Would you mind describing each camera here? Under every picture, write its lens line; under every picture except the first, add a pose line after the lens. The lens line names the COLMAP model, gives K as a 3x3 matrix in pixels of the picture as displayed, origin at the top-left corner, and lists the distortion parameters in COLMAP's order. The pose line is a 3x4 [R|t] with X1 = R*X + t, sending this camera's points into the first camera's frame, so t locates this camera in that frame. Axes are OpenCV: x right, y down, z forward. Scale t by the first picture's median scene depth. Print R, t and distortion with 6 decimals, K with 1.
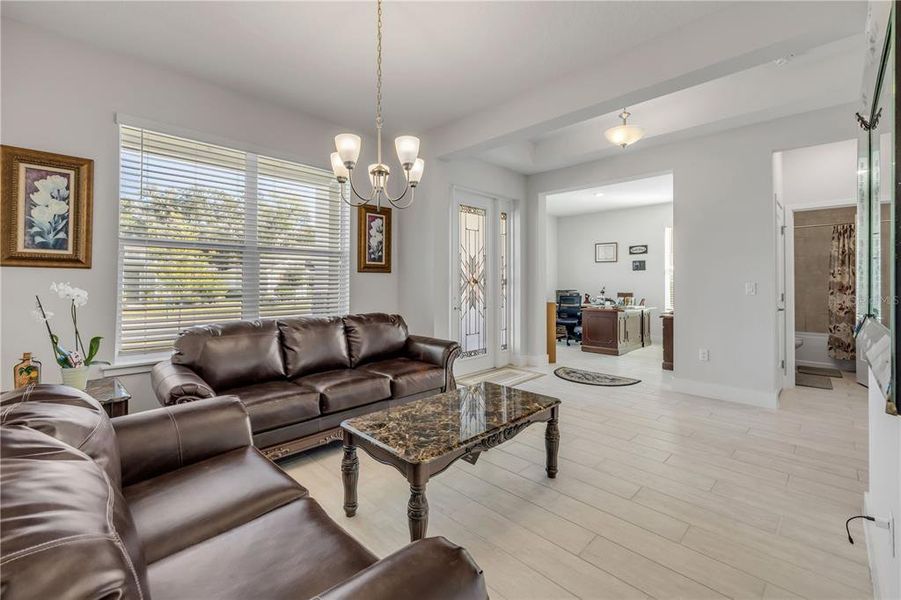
lens RADIAL K [[385.0, 0, 450.4], [0, 385.0, 282.6], [0, 0, 1]] dist [0.012637, 0.001795]
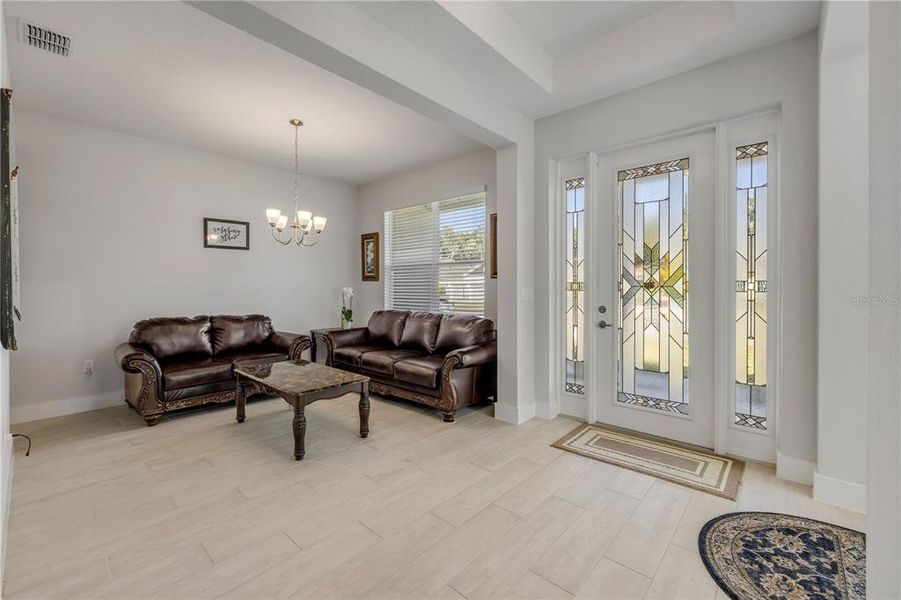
lens RADIAL K [[385.0, 0, 448.0], [0, 385.0, 291.3], [0, 0, 1]] dist [0.012637, 0.001795]
pose [[0.068419, 0.014027, -0.997558, 1.247171], [0.003515, 0.999892, 0.014301, -0.007077], [0.997650, -0.004485, 0.068363, 1.194607]]
